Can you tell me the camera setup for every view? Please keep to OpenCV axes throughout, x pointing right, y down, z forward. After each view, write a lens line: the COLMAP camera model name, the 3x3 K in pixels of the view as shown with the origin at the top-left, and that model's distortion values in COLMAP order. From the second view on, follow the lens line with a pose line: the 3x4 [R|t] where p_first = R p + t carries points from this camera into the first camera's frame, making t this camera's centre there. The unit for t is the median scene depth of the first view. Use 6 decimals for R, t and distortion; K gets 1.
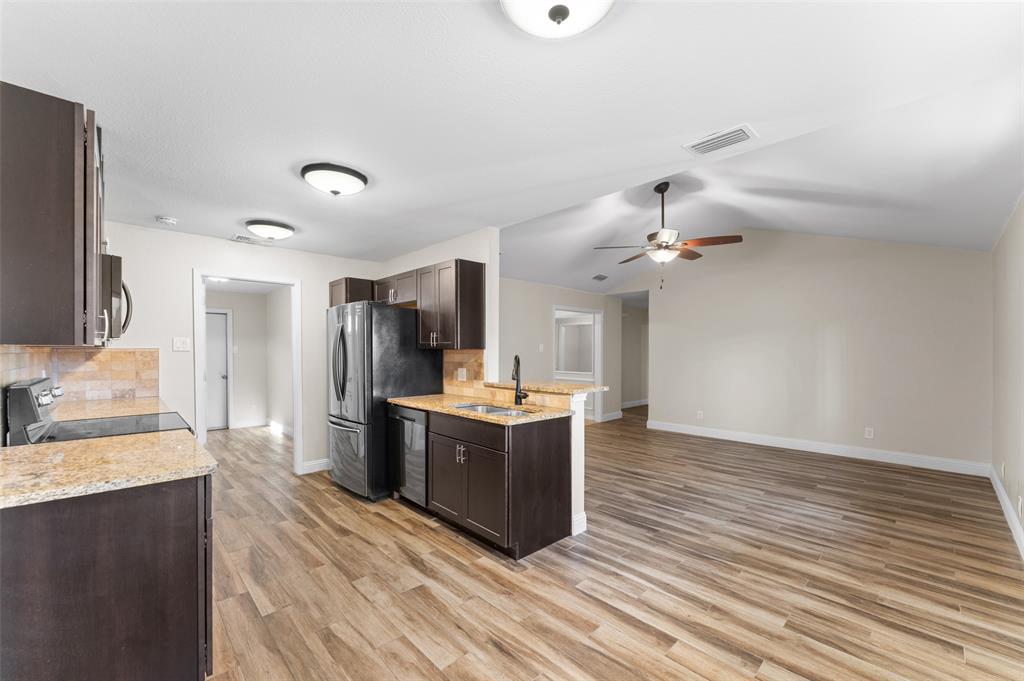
lens RADIAL K [[406.9, 0, 506.8], [0, 406.9, 355.2], [0, 0, 1]] dist [-0.001529, -0.000063]
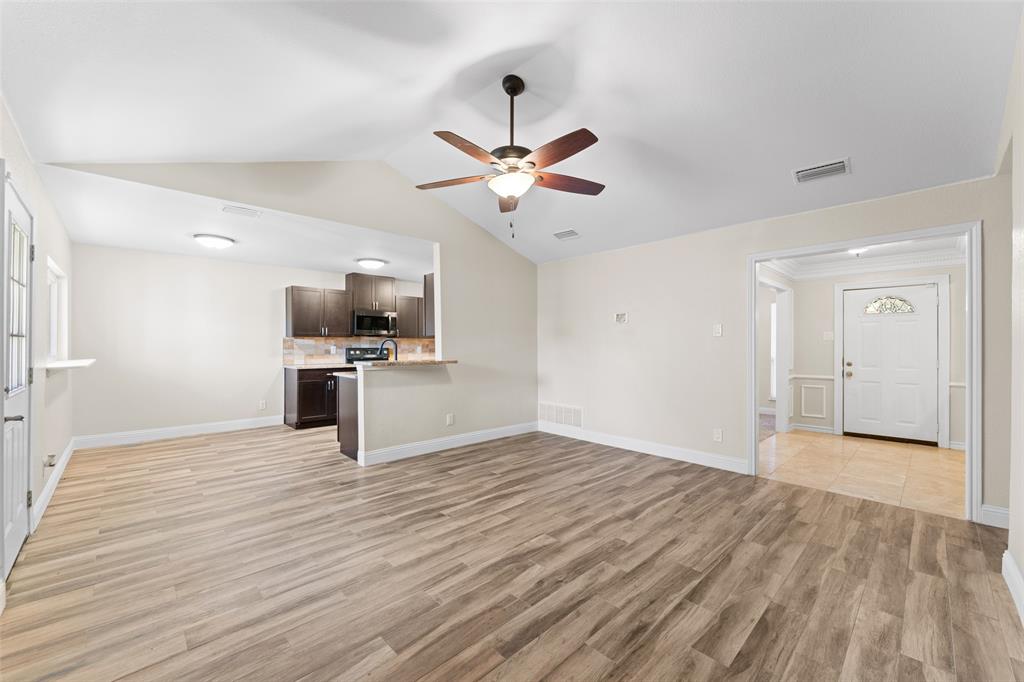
lens RADIAL K [[411.4, 0, 512.3], [0, 411.4, 342.9], [0, 0, 1]] dist [-0.000224, -0.000308]
pose [[0.002351, -0.007982, -0.999965, 1.571929], [-0.008527, 0.999932, -0.008001, 0.024616], [0.999961, 0.008545, 0.002283, 1.490998]]
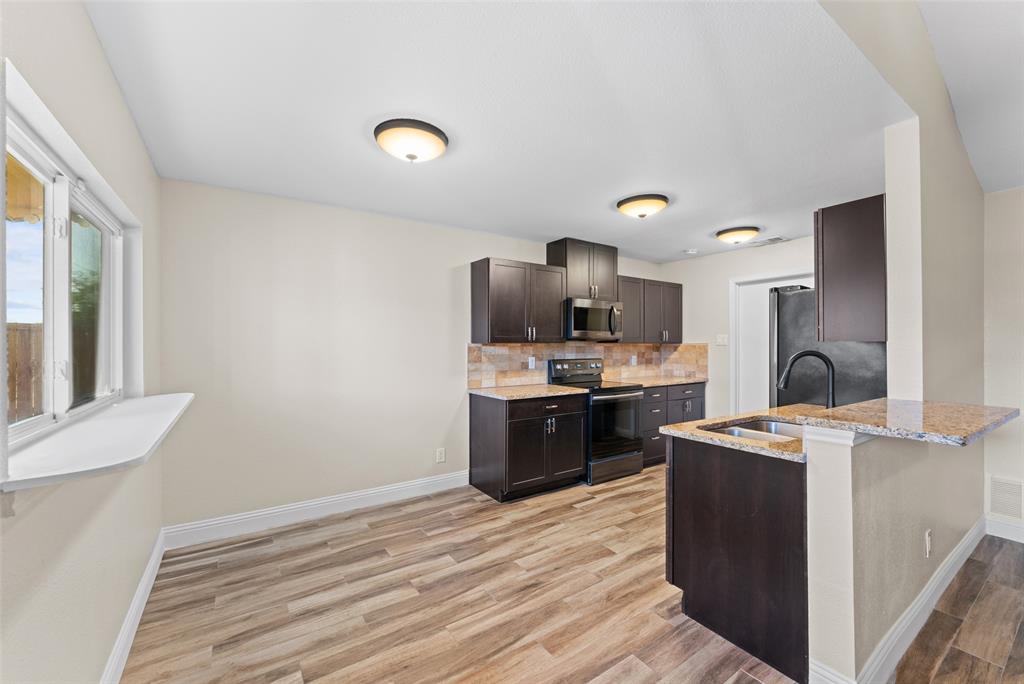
lens RADIAL K [[411.4, 0, 512.2], [0, 411.4, 344.0], [0, 0, 1]] dist [-0.000224, -0.000308]
pose [[-0.159046, -0.006280, -0.987251, 0.731019], [-0.006856, 0.999963, -0.005256, -0.003832], [0.987247, 0.005933, -0.159083, 0.679837]]
